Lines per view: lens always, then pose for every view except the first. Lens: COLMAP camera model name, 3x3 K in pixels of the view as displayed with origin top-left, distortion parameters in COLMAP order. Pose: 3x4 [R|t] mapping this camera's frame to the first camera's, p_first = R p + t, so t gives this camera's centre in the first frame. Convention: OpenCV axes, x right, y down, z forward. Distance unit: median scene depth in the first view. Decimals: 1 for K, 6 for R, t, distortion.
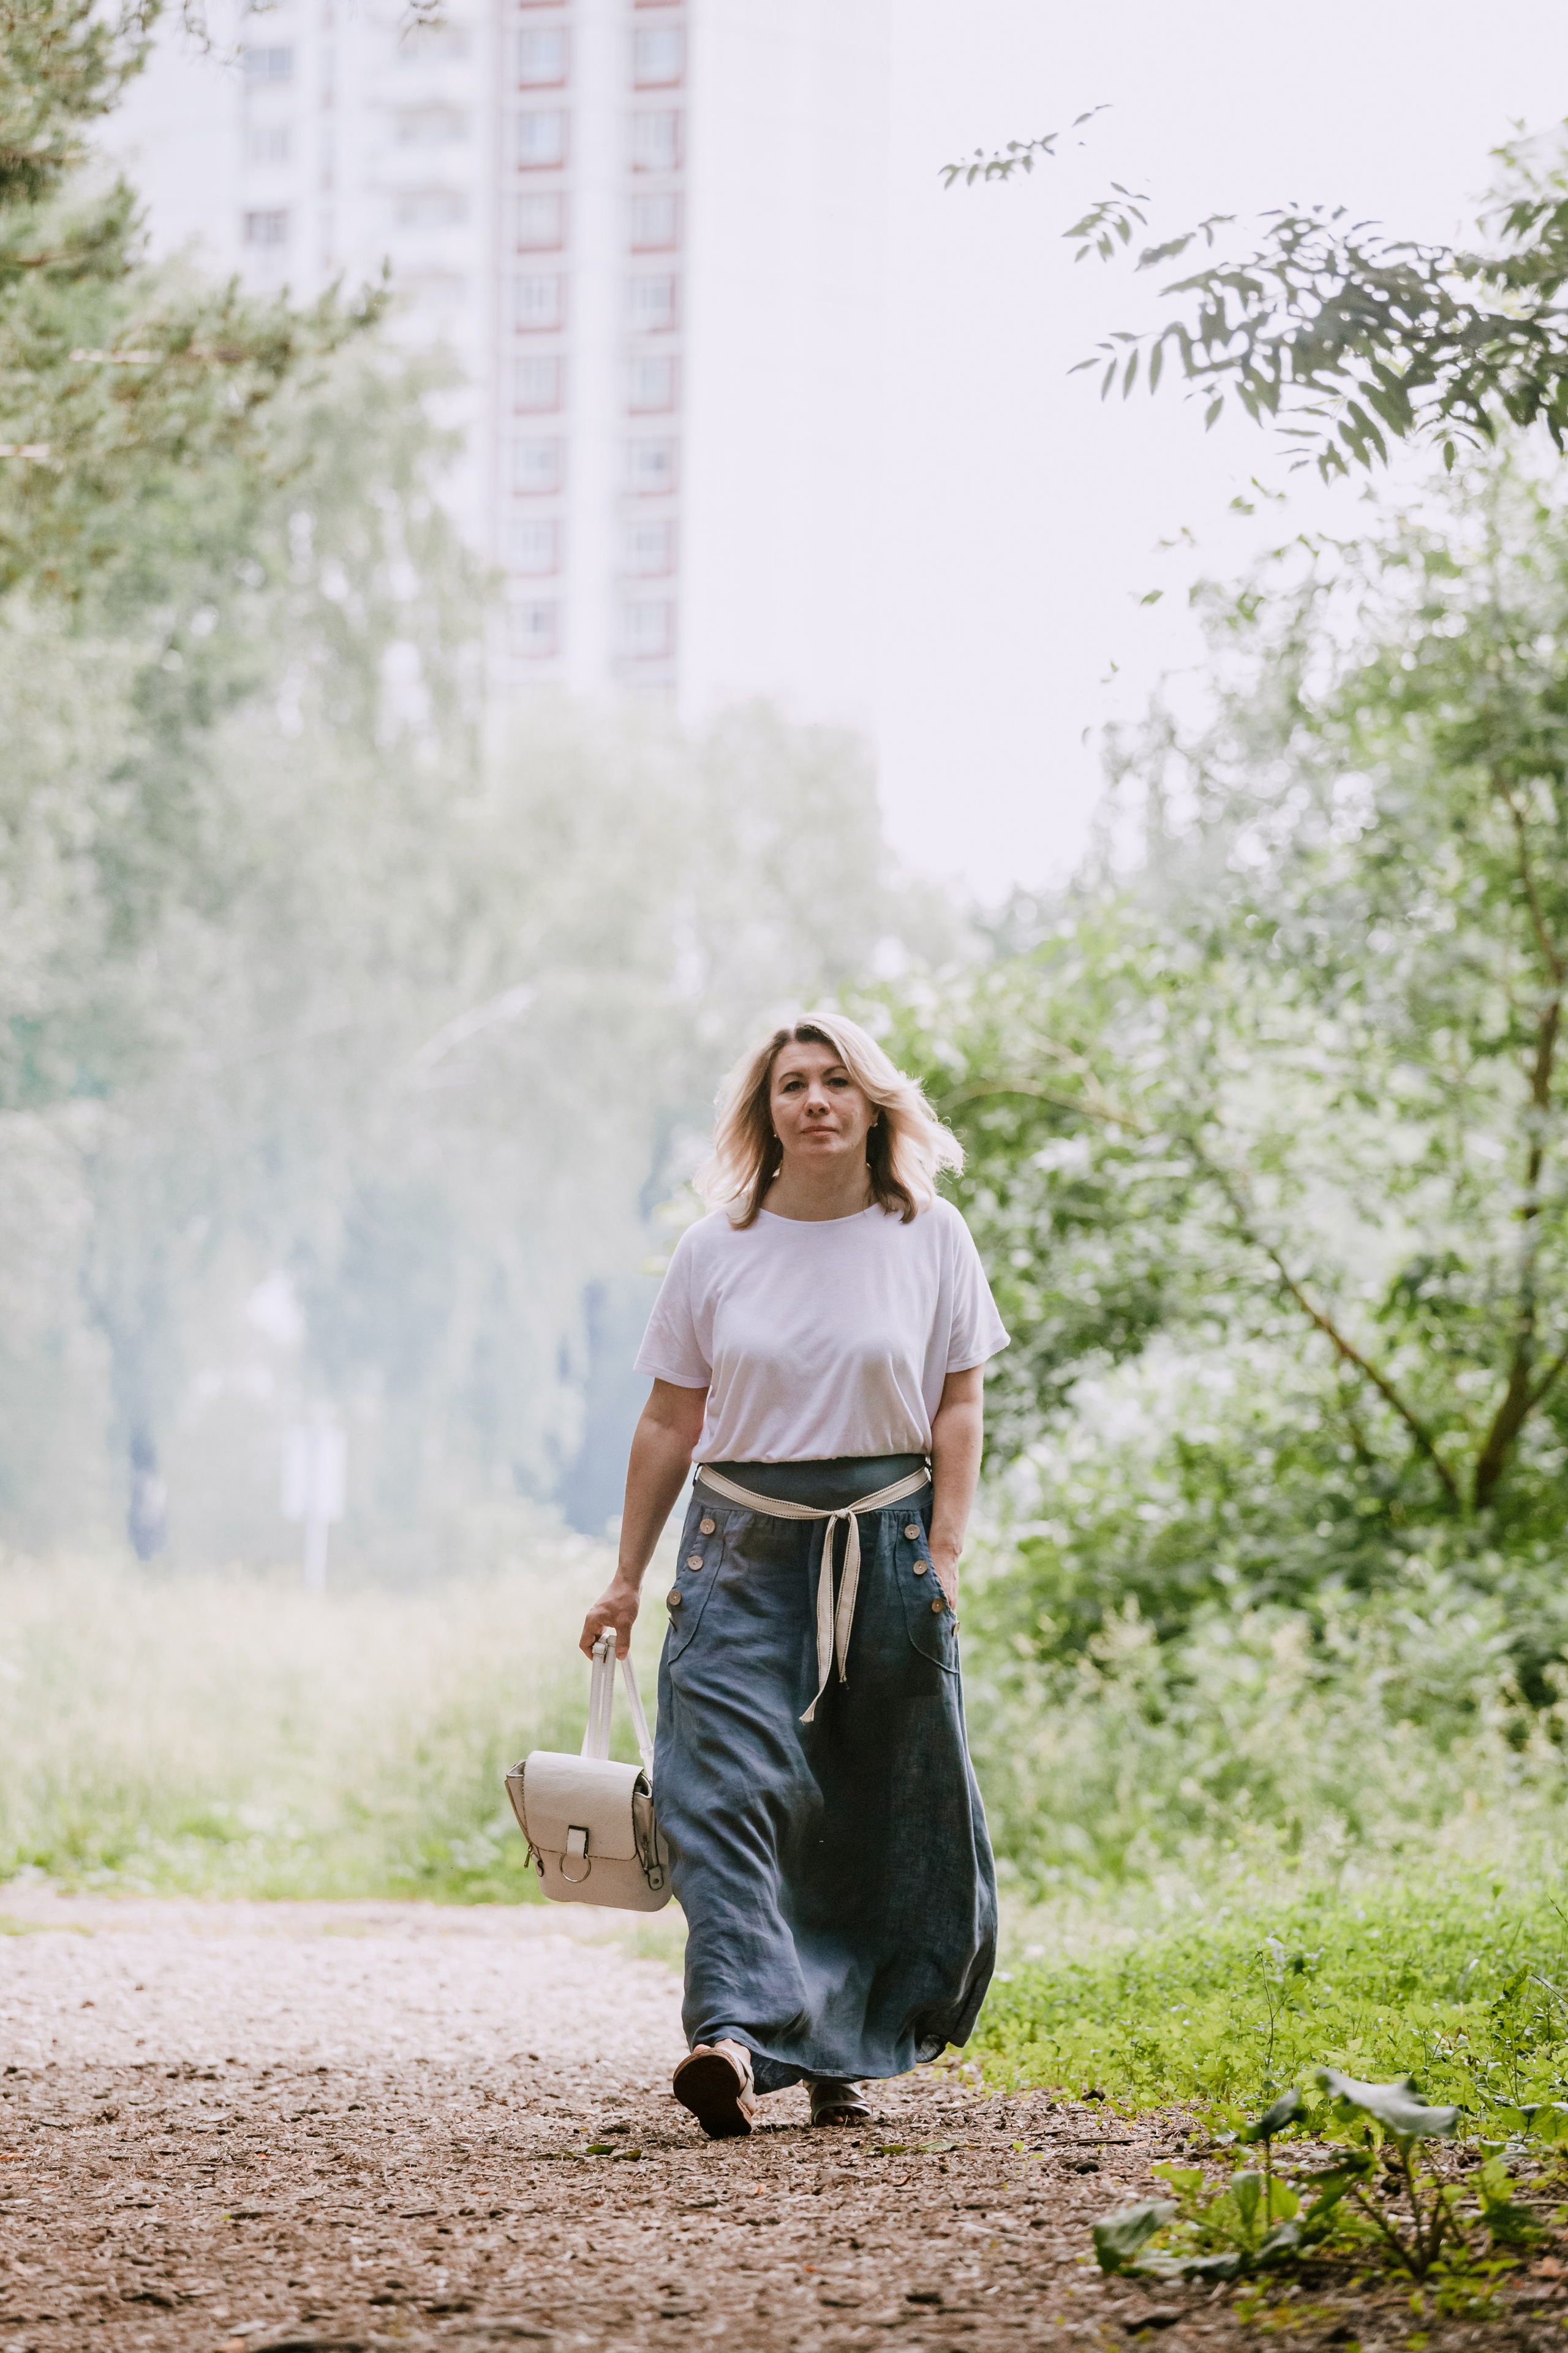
lens RADIAL K [[10441.2, 0, 824.2], [0, 10441.2, 1178.7], [0, 0, 1]] dist [0.728179, 10.899198]
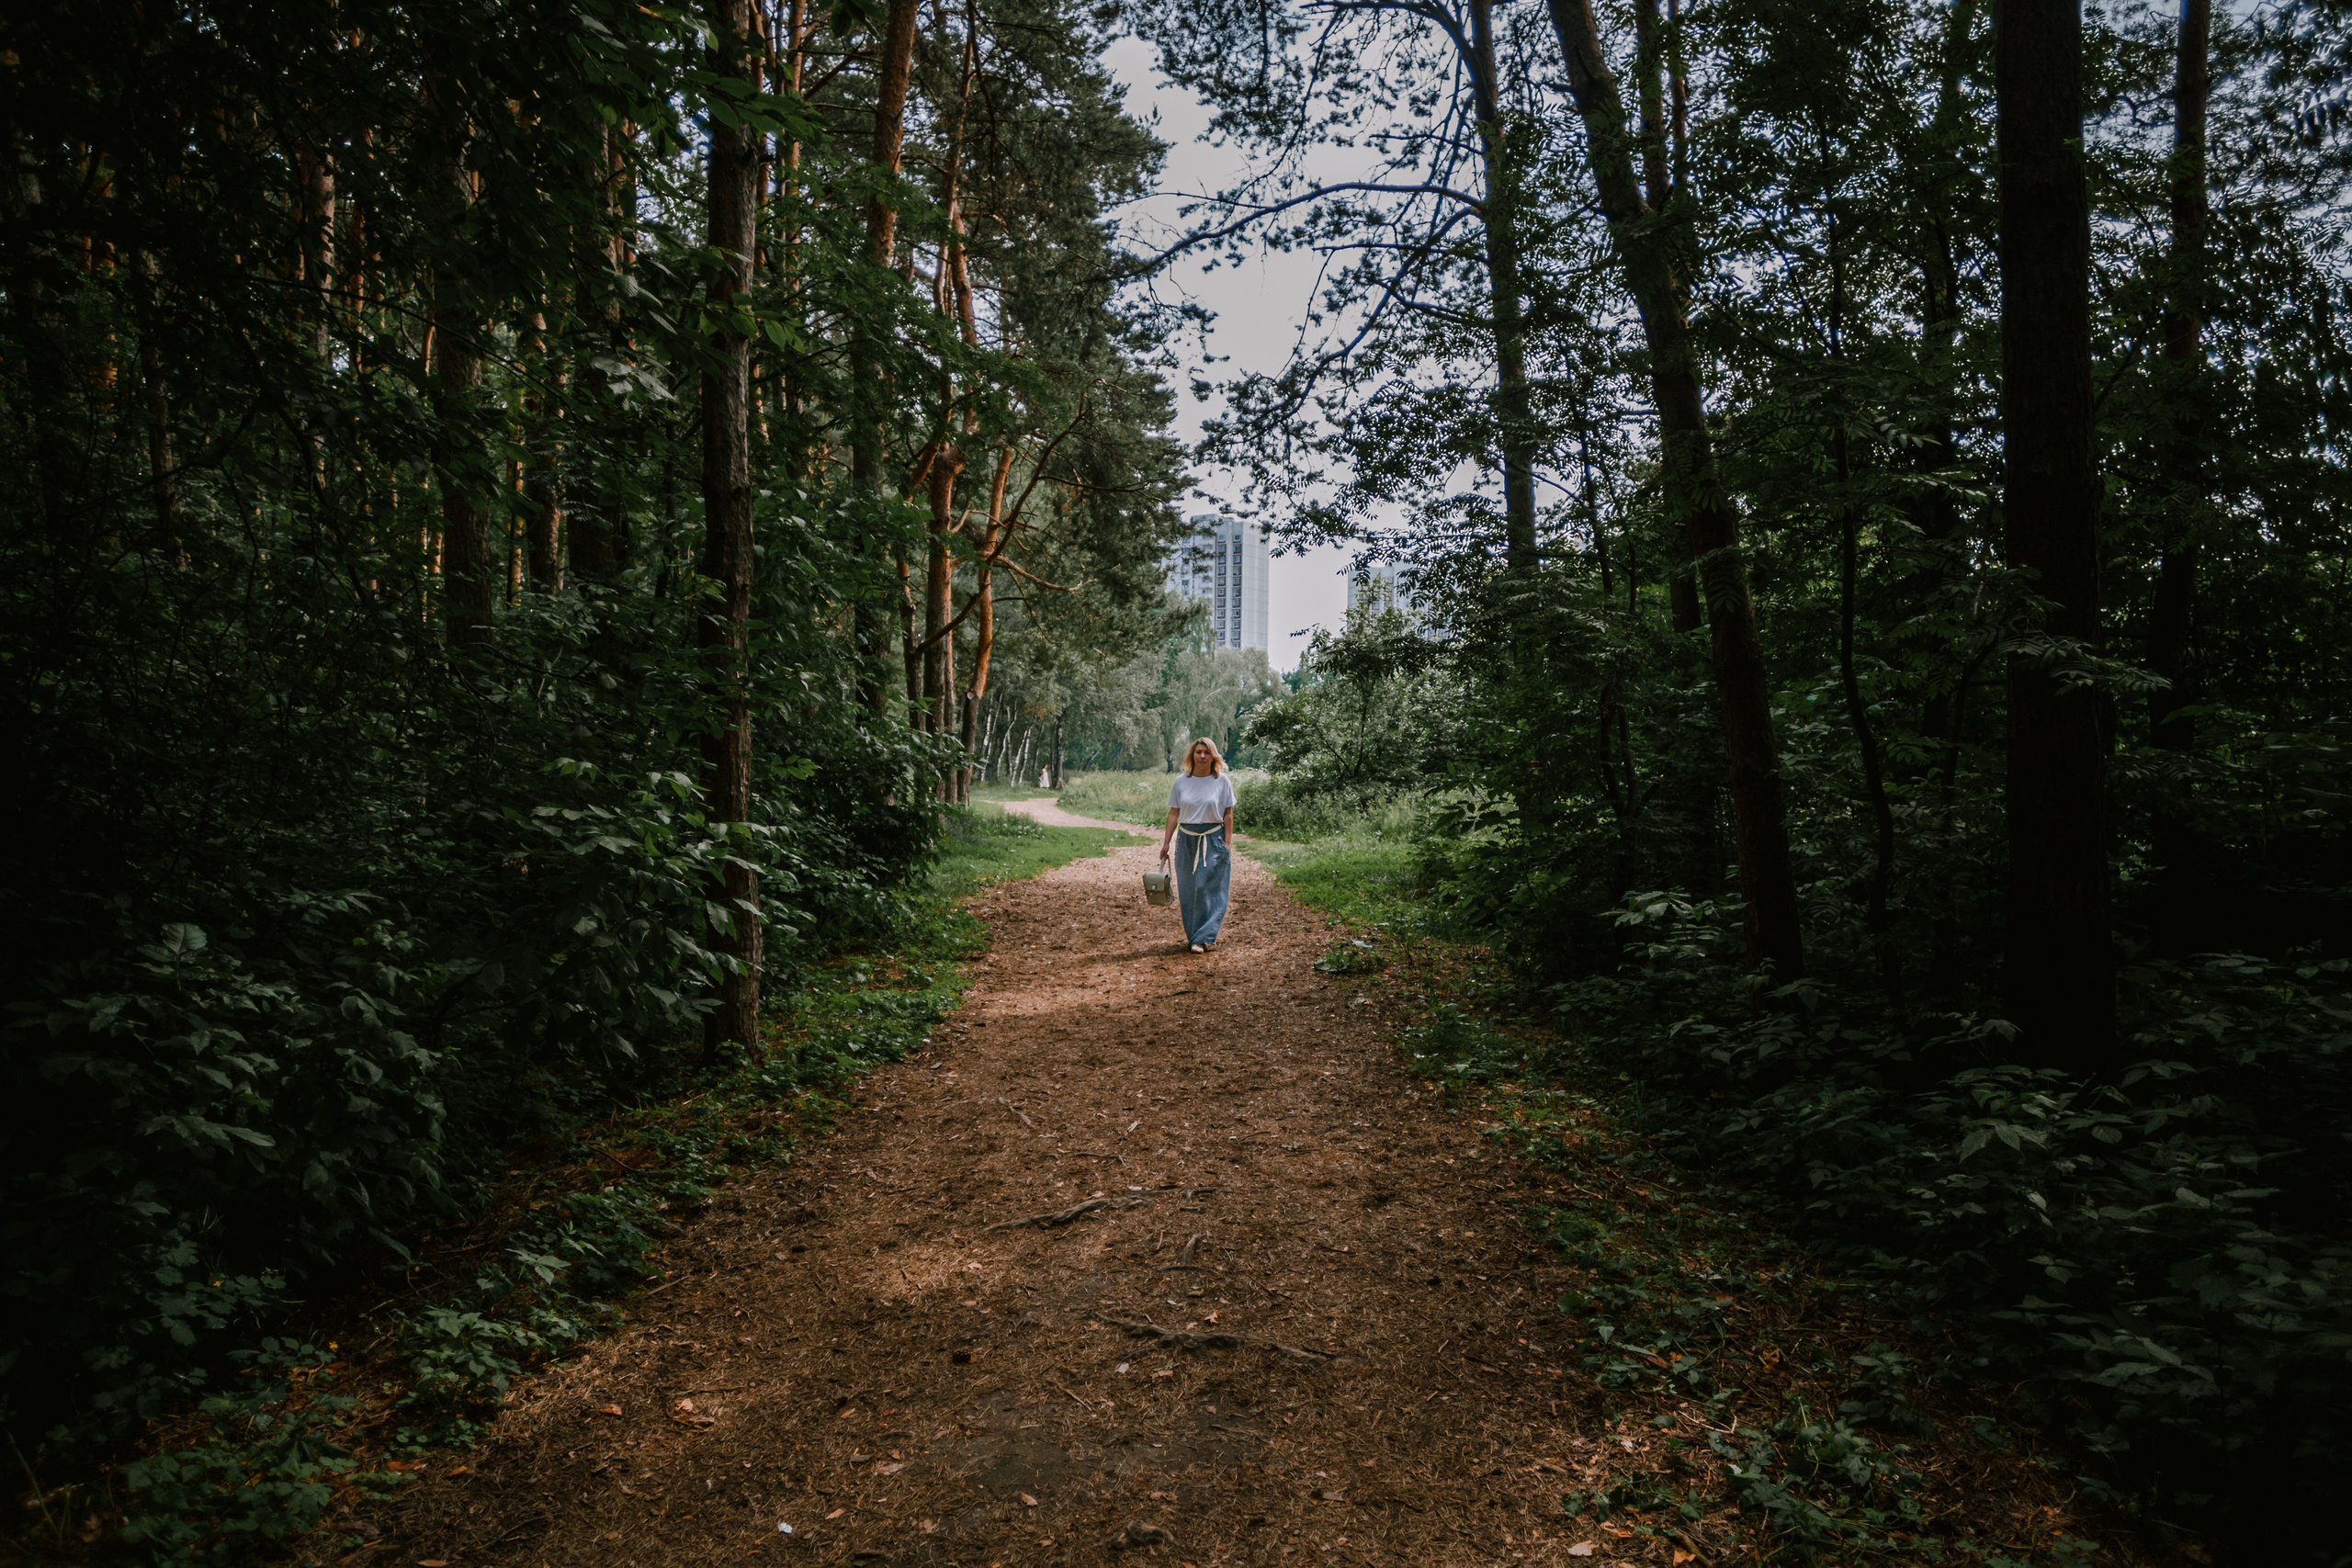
lens RADIAL K [[1377.6, 0, 1176.0], [0, 1377.6, 784.0], [0, 0, 1]] dist [-0.000383, -0.000014]
pose [[0.998158, -0.001585, -0.060653, -0.002023], [0.005081, 0.998332, 0.057518, -0.017933], [0.060461, -0.057721, 0.996500, 0.062755]]
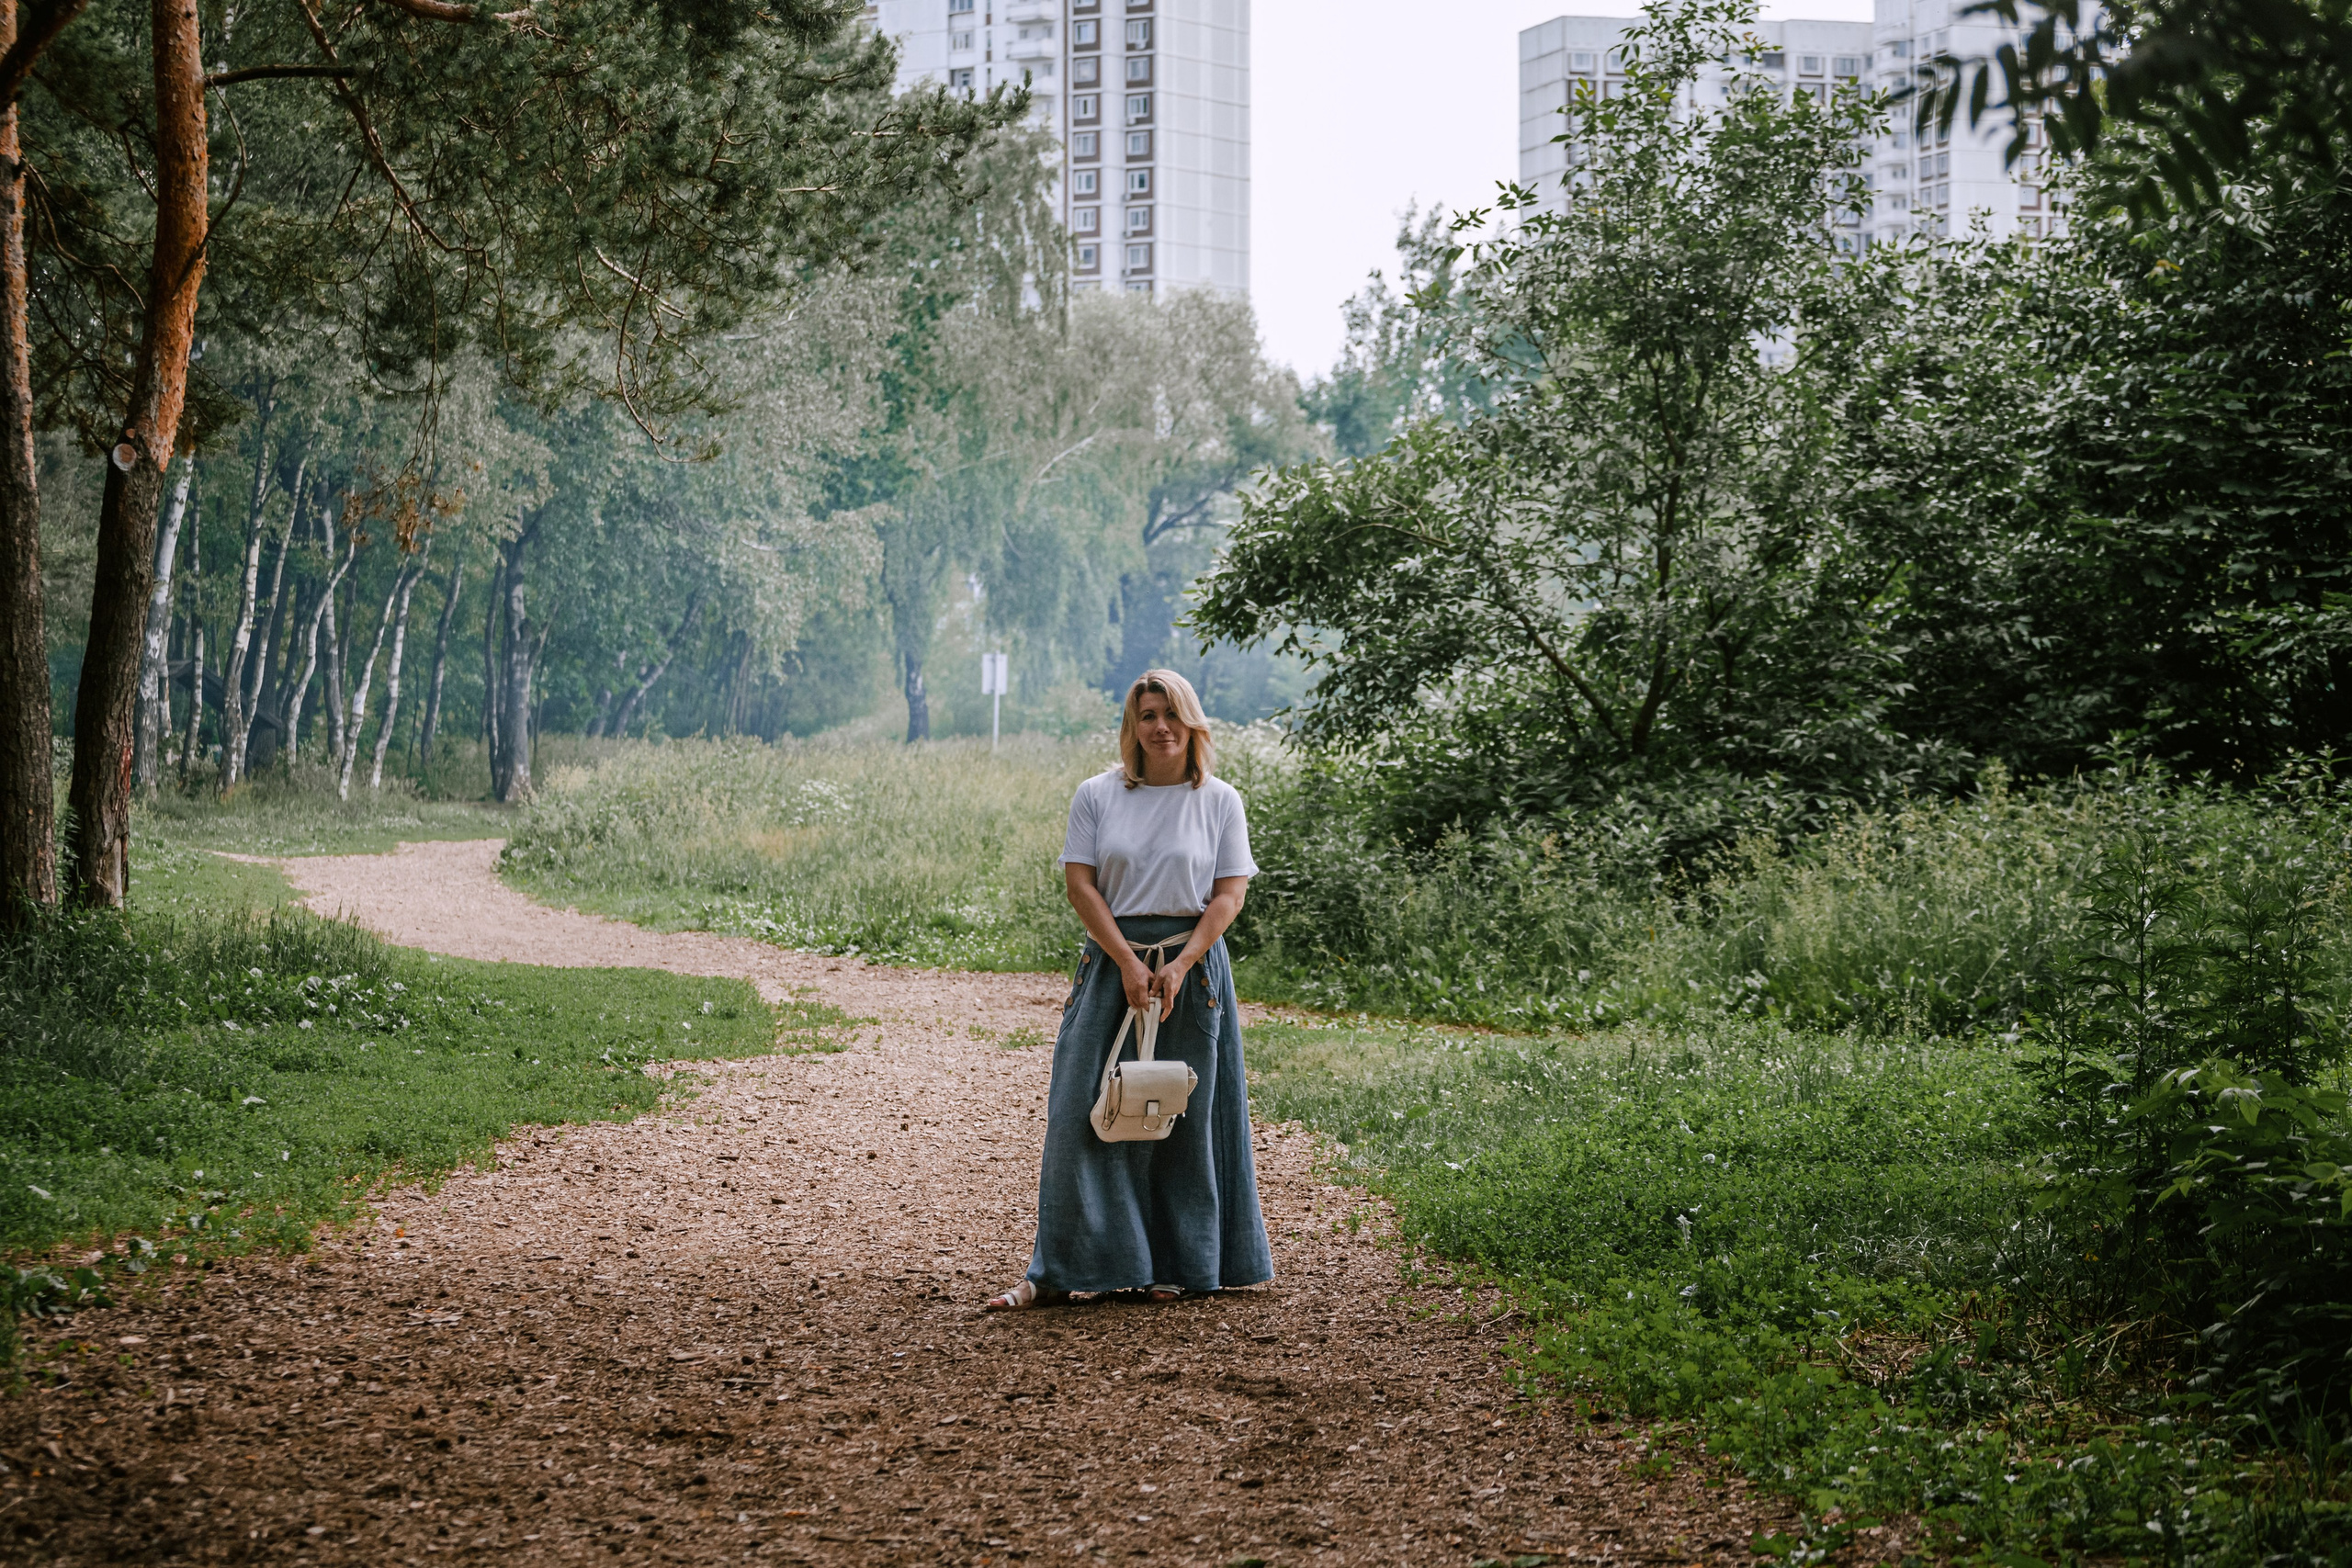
lens RADIAL K [[4627.1, 0, 1176.0], [0, 4627.1, 784.0], [0, 0, 1]] dist [-0.008088, -0.035980]
pose [[0.999811, -0.016984, -0.009421, -0.010327], [0.017531, 0.997959, 0.061411, -0.014149], [0.008359, -0.061565, 0.998068, 0.195376]]
